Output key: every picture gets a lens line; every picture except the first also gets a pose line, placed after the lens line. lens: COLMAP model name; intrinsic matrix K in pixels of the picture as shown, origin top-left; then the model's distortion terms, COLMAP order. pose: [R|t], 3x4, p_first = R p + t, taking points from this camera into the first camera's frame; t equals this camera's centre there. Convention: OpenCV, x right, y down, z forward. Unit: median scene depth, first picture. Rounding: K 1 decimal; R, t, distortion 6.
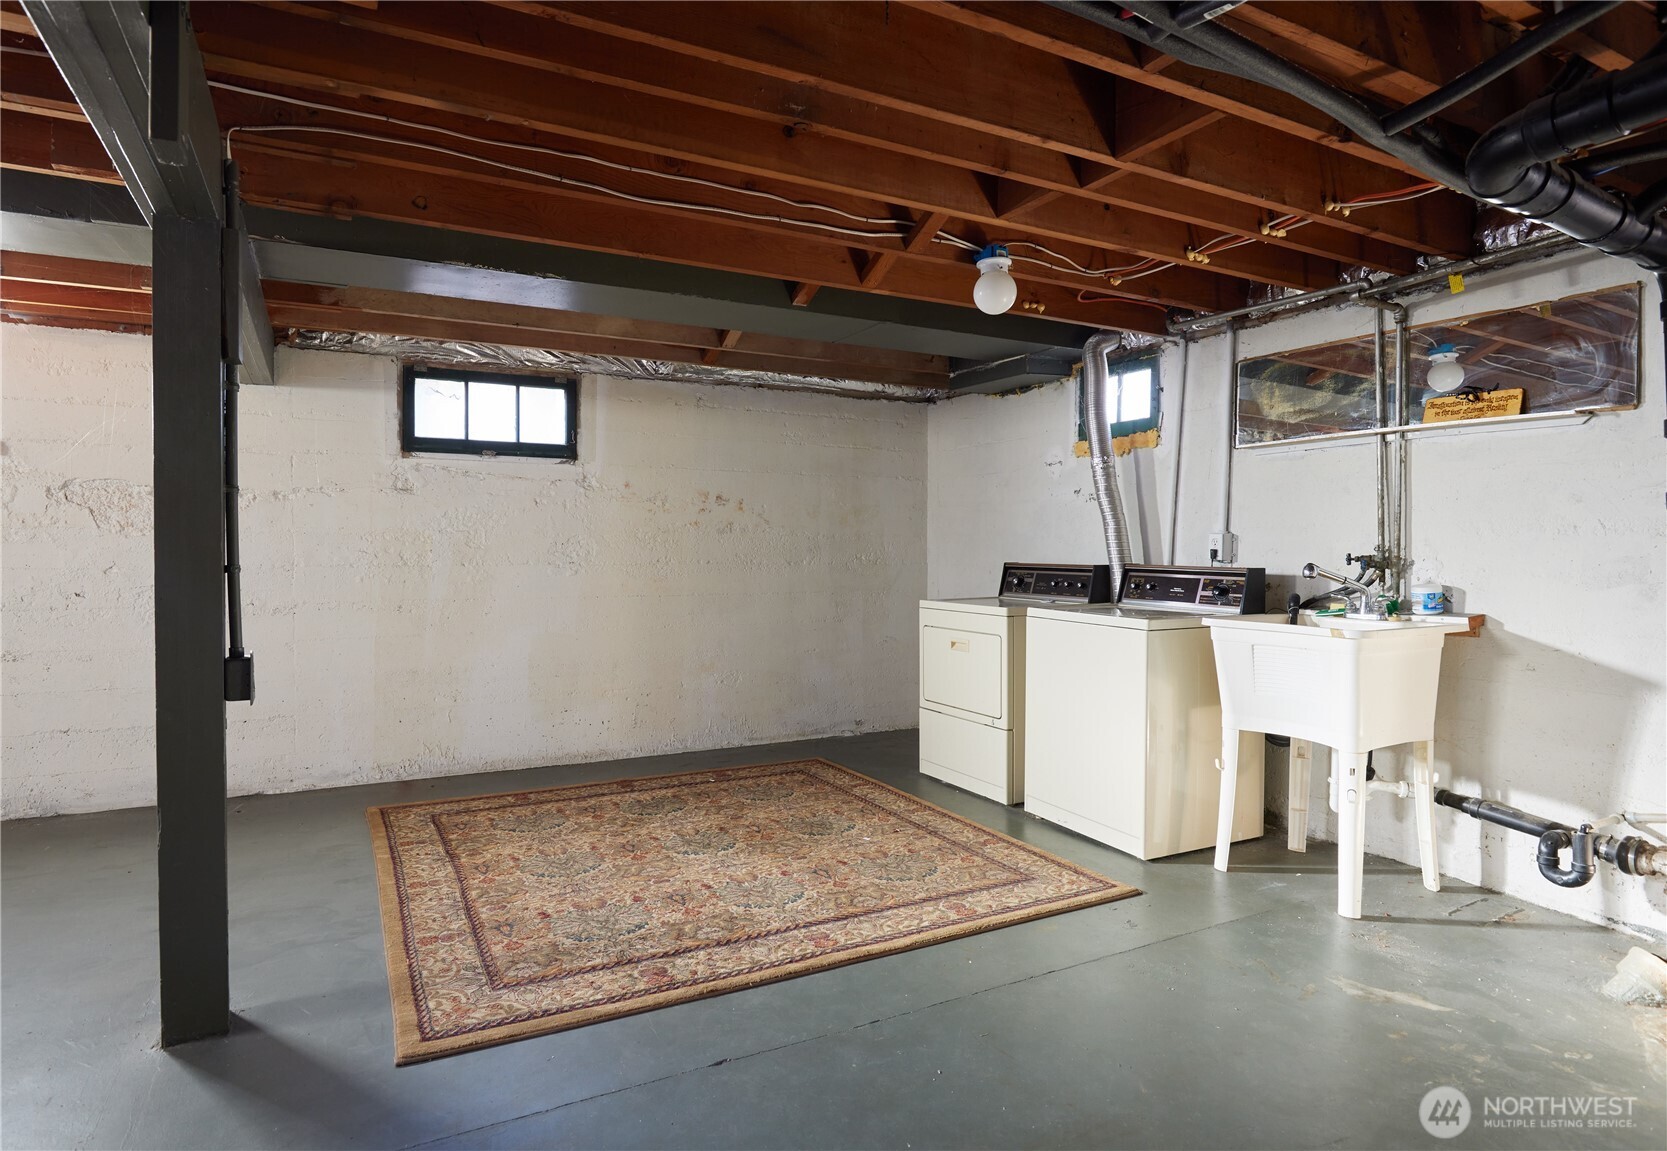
lens RADIAL K [[903.9, 0, 818.2], [0, 903.9, 566.7], [0, 0, 1]] dist [0.004612, 0.000550]
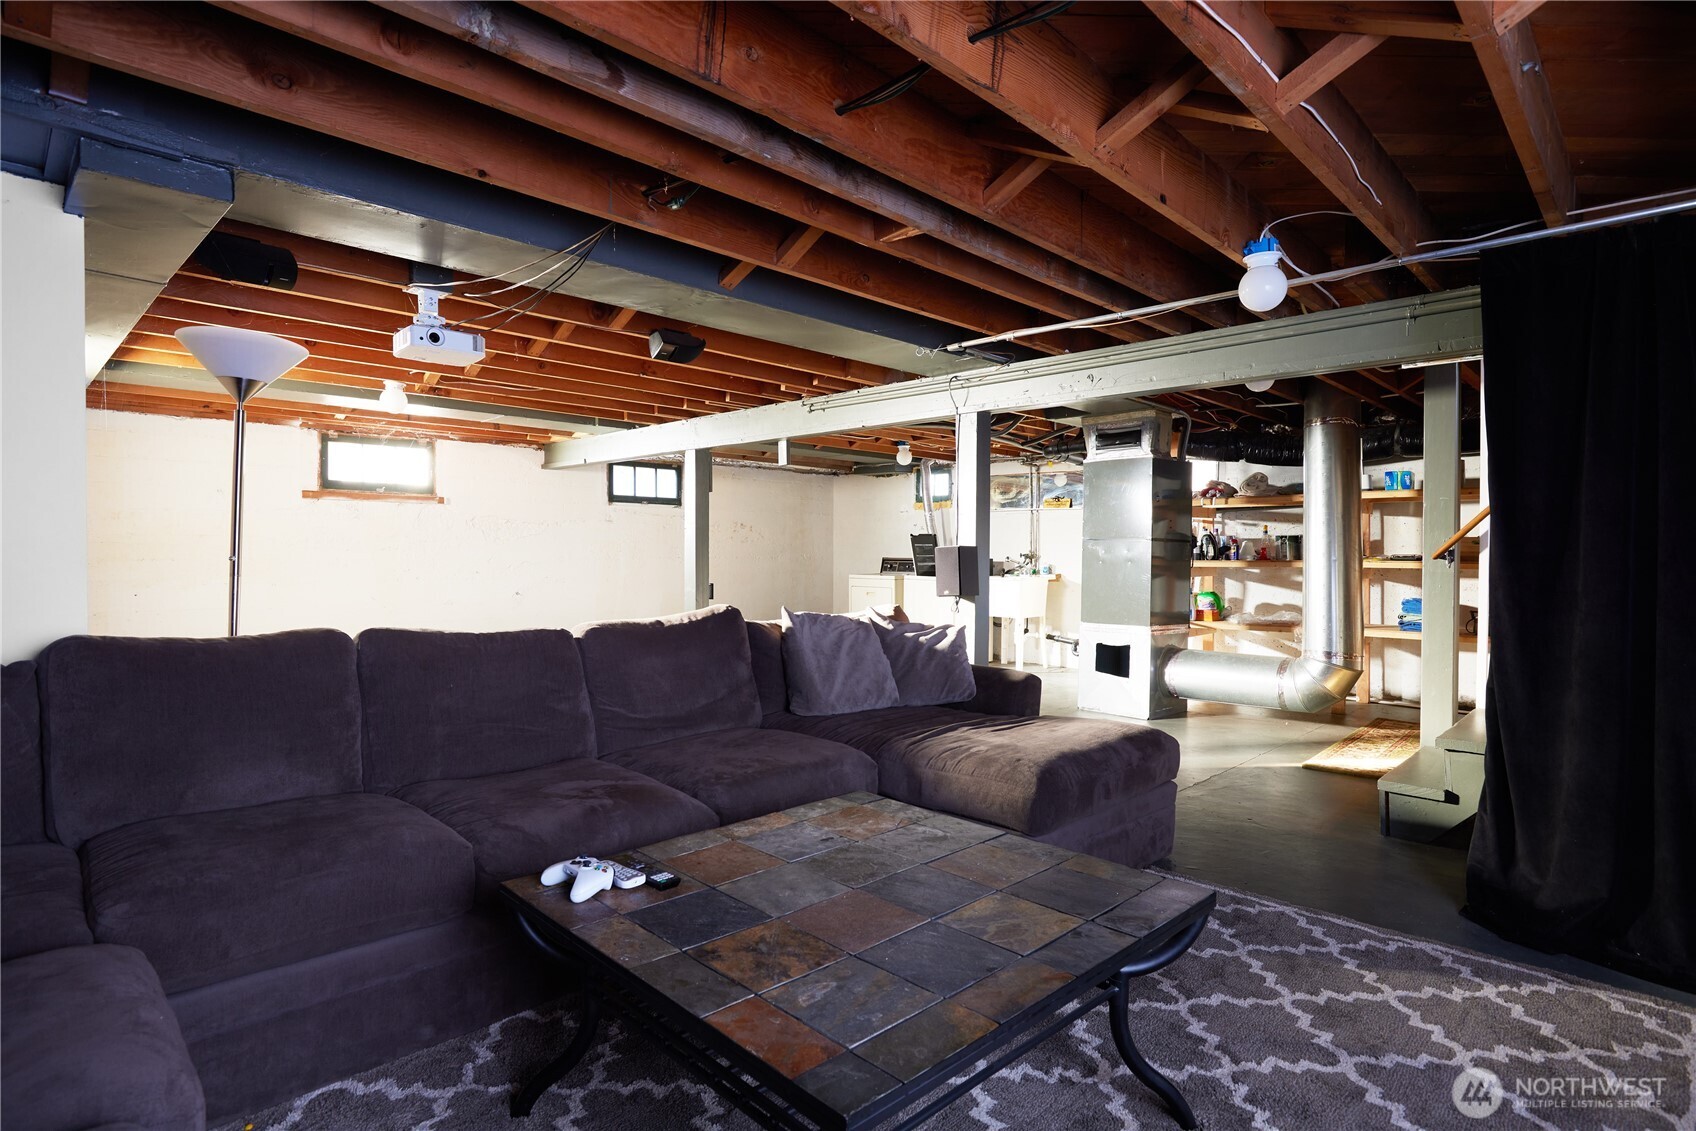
lens RADIAL K [[890.7, 0, 852.3], [0, 890.7, 562.2], [0, 0, 1]] dist [-0.000344, -0.000002]
pose [[0.954104, 0.000833, 0.299475, -0.555931], [0.001558, 0.999969, -0.007746, 0.025515], [-0.299472, 0.007858, 0.954073, -1.112756]]
